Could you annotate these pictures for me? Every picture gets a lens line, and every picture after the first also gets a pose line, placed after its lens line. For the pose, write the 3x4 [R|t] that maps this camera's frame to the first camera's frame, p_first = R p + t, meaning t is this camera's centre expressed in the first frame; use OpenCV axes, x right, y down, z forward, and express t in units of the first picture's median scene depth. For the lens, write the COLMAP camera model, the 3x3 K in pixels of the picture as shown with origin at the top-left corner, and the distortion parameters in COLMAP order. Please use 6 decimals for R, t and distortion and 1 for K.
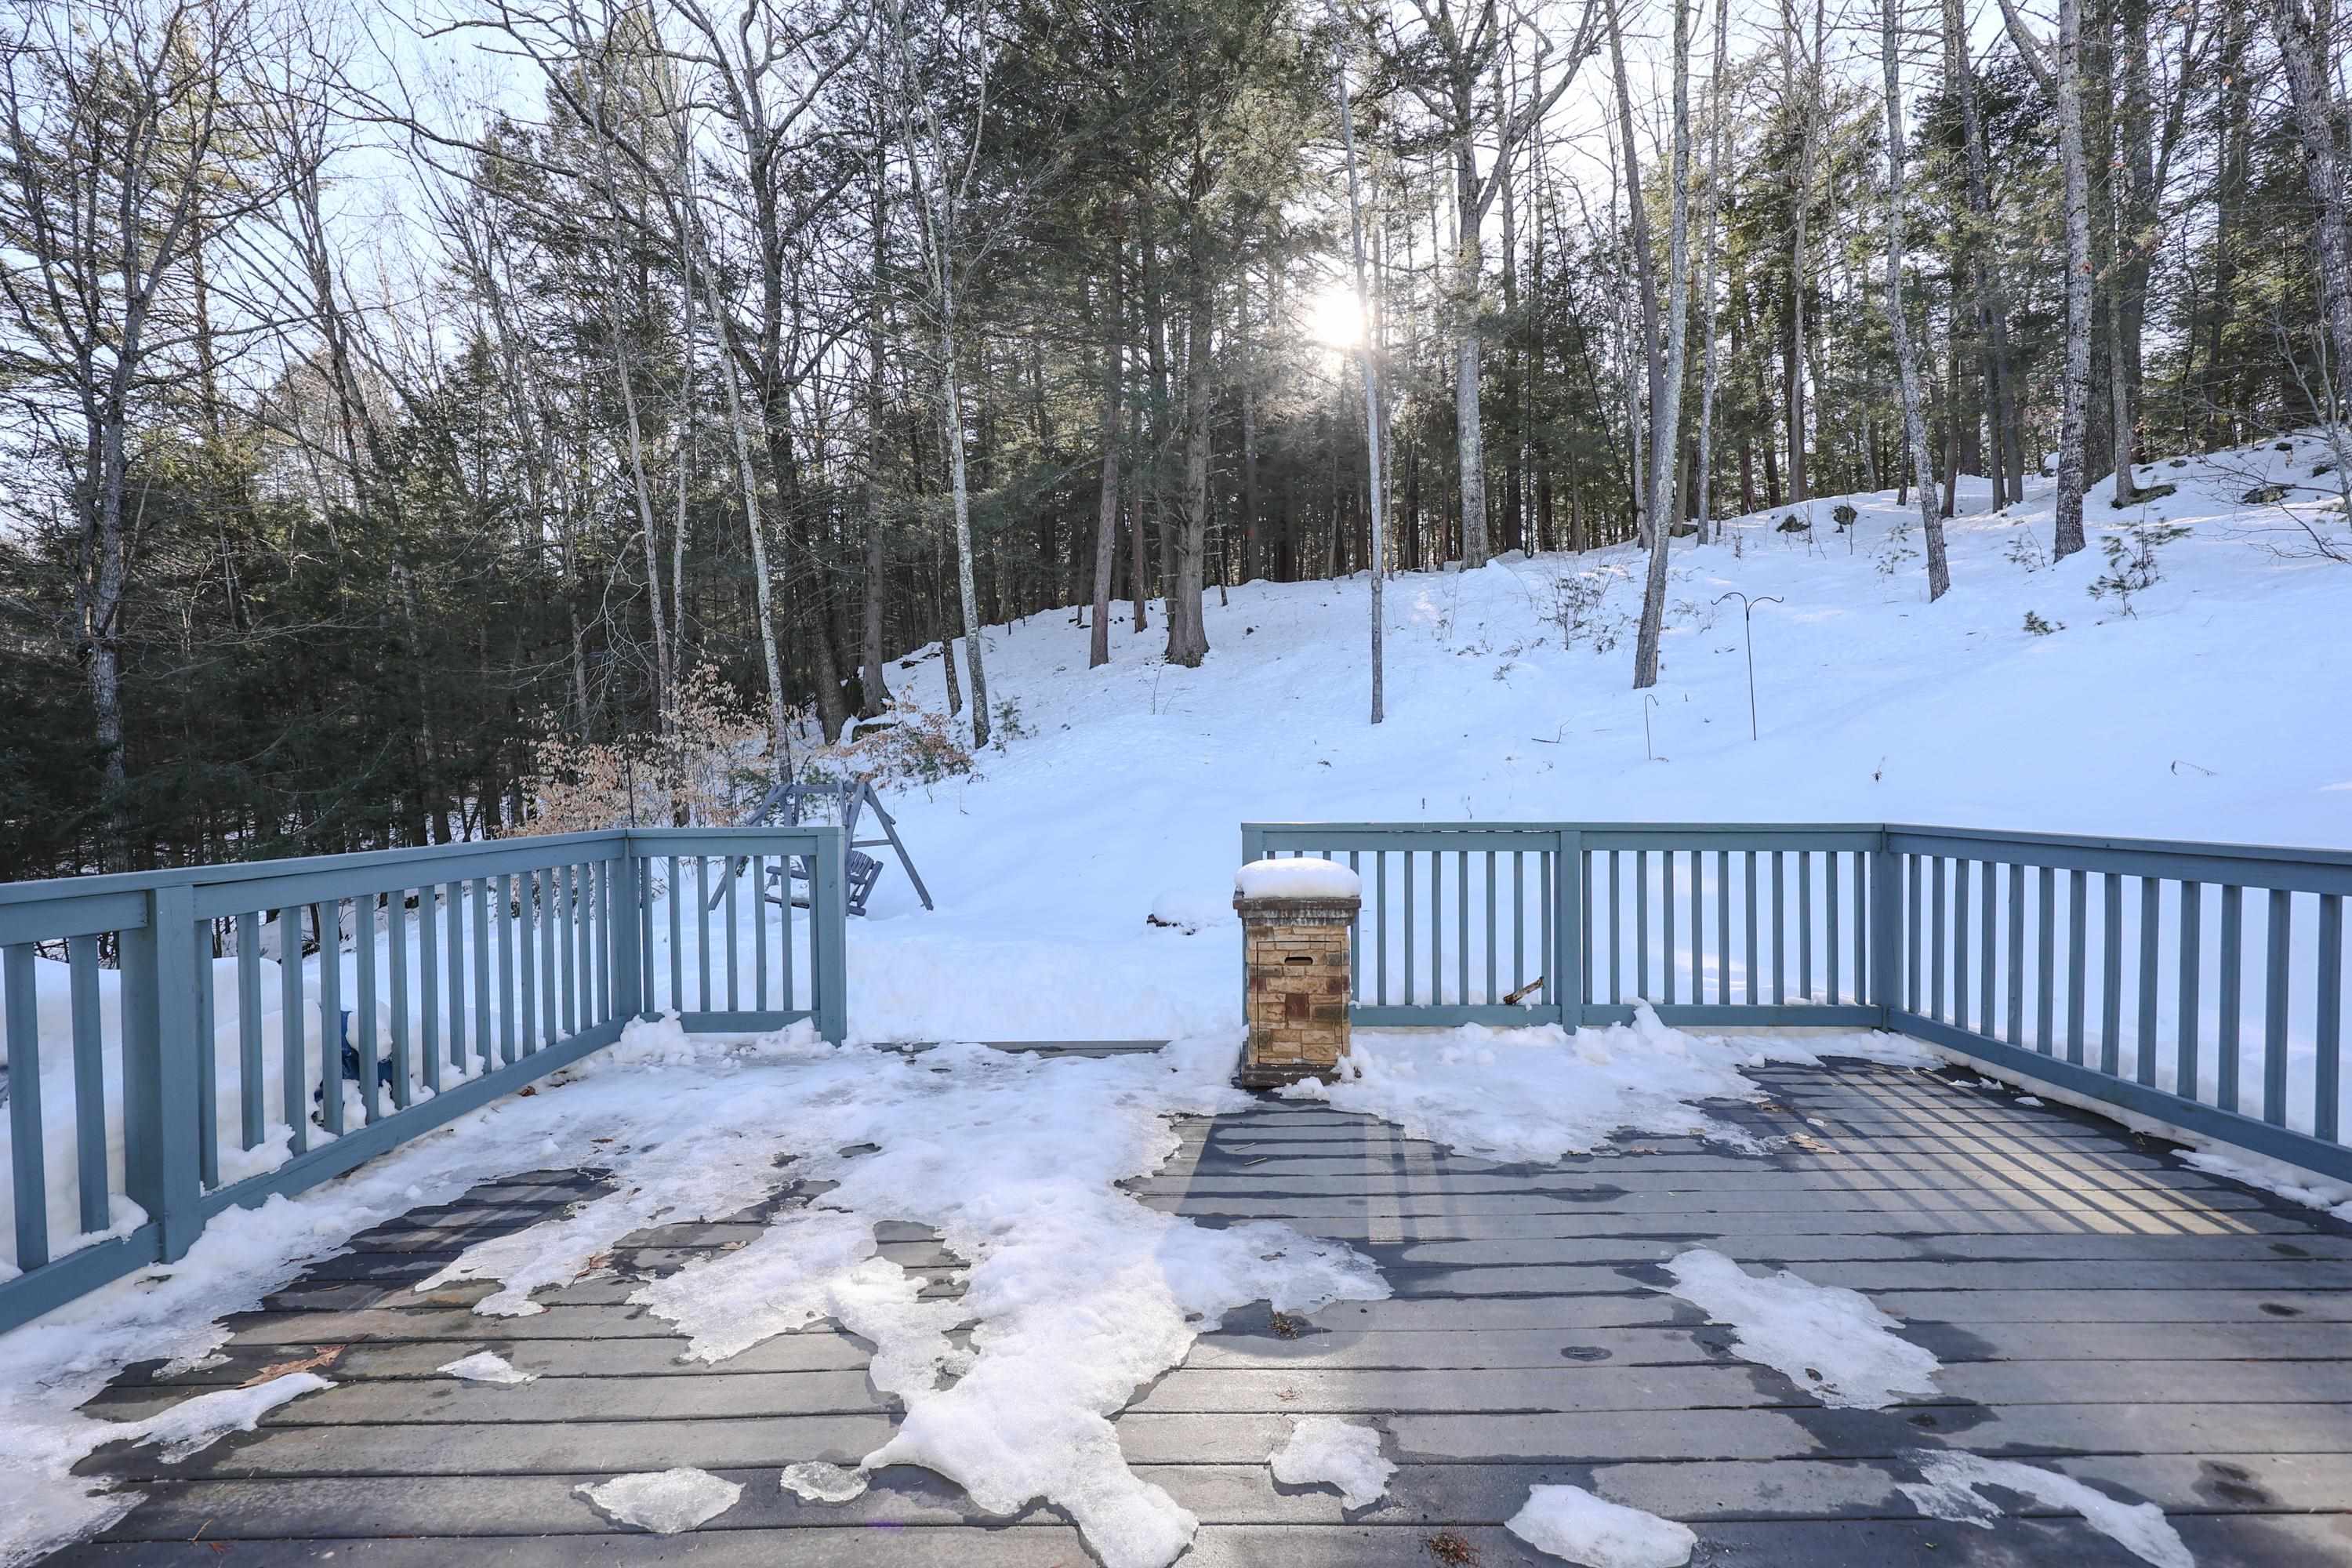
lens RADIAL K [[1004.6, 0, 1169.6], [0, 1004.6, 779.1], [0, 0, 1]] dist [0.018176, 0.000214]
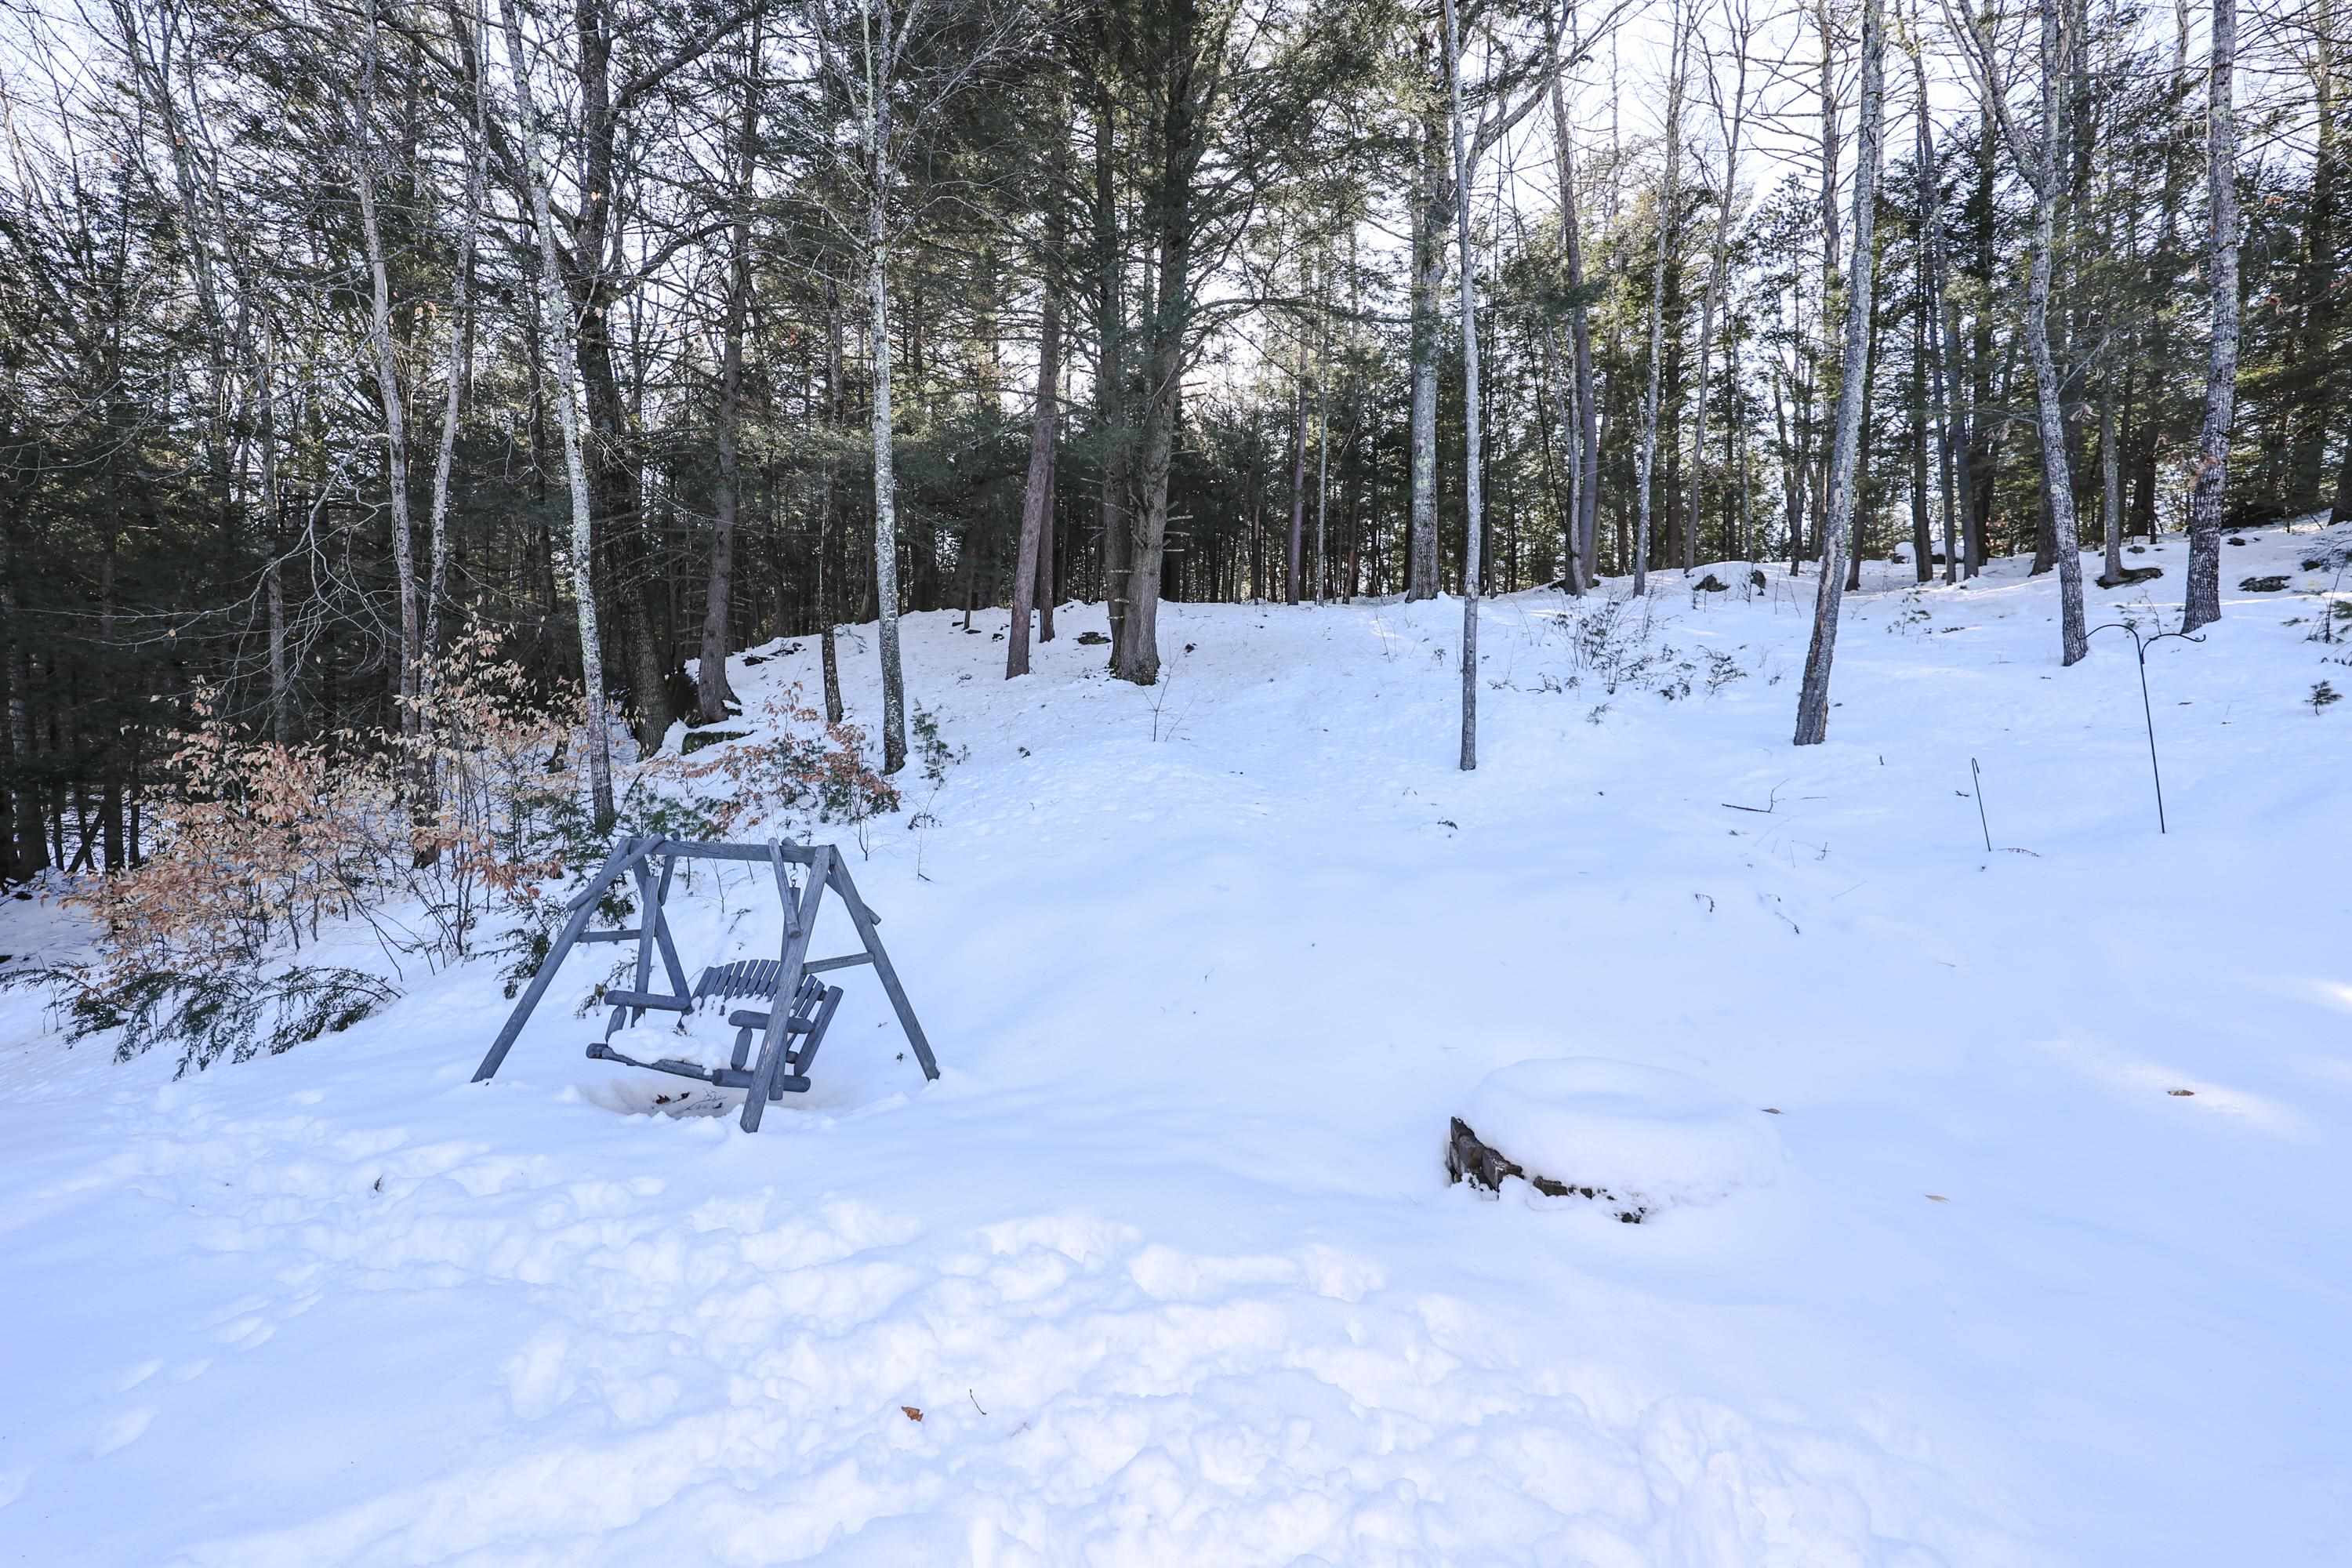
lens RADIAL K [[958.3, 0, 1177.6], [0, 958.3, 790.9], [0, 0, 1]] dist [-0.000753, 0.000217]
pose [[0.975960, 0.042302, 0.213807, -0.146193], [-0.039455, 0.999067, -0.017571, -0.015468], [-0.214351, 0.008713, 0.976718, 0.293900]]
